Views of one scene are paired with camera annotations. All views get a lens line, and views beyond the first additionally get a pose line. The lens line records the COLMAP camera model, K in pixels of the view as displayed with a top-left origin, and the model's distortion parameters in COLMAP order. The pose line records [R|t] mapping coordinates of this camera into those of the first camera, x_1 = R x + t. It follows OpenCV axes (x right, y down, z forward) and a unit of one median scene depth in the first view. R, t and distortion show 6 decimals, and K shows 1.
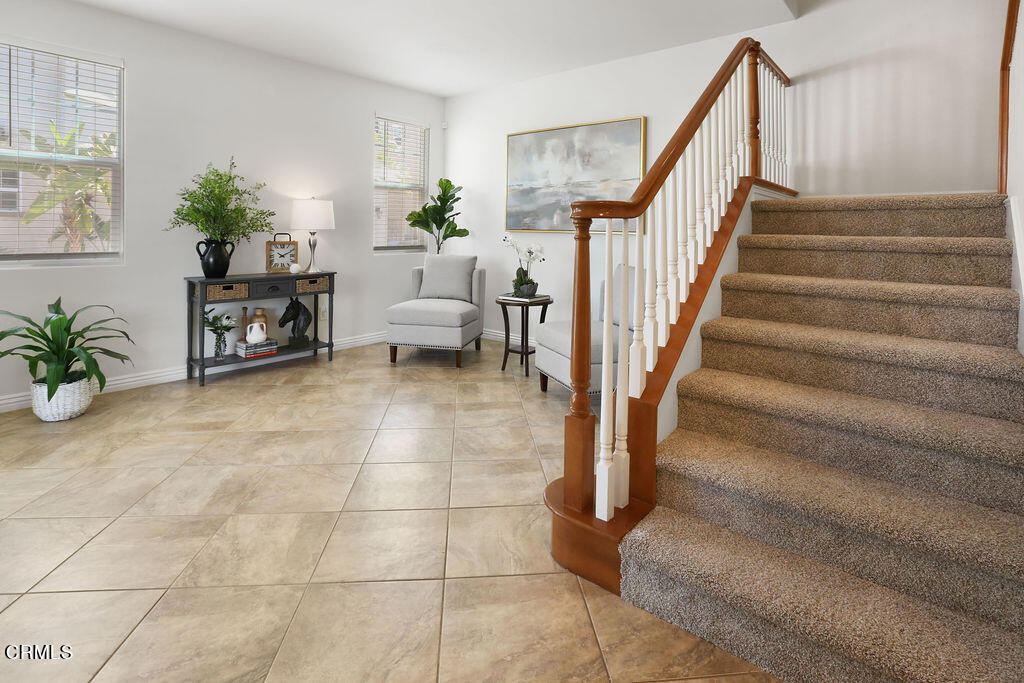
lens RADIAL K [[485.1, 0, 506.8], [0, 485.1, 226.7], [0, 0, 1]] dist [-0.041461, 0.011511]
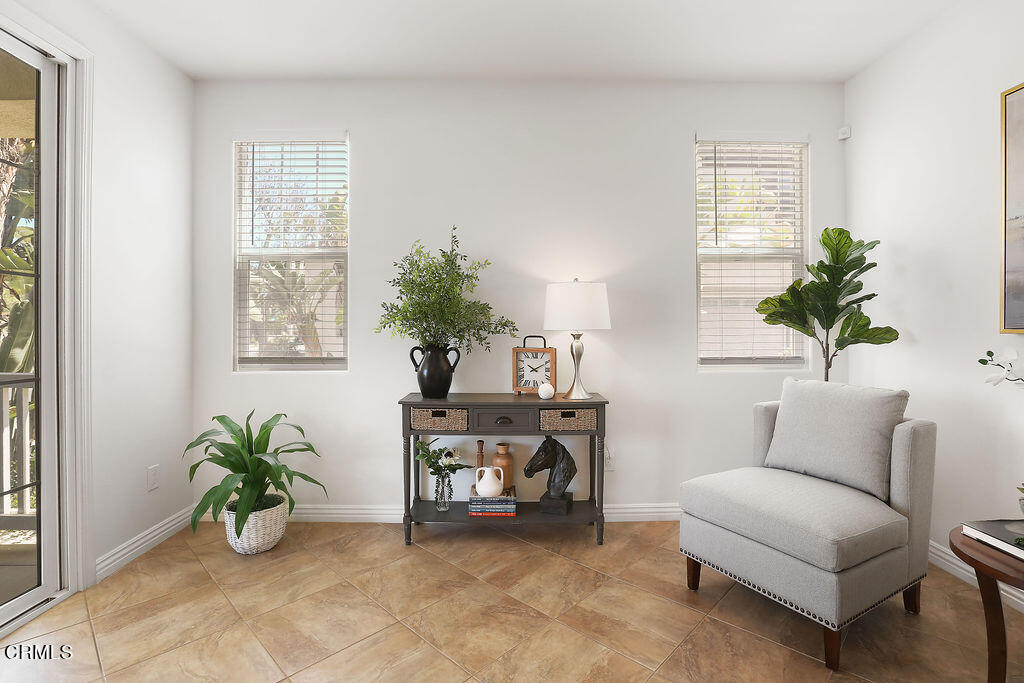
lens RADIAL K [[485.1, 0, 518.6], [0, 485.1, 324.2], [0, 0, 1]] dist [-0.041461, 0.011511]
pose [[0.677363, -0.009167, -0.735592, 0.014929], [0.010178, 0.999943, -0.003089, -0.000607], [0.735578, -0.005394, 0.677418, 0.522355]]
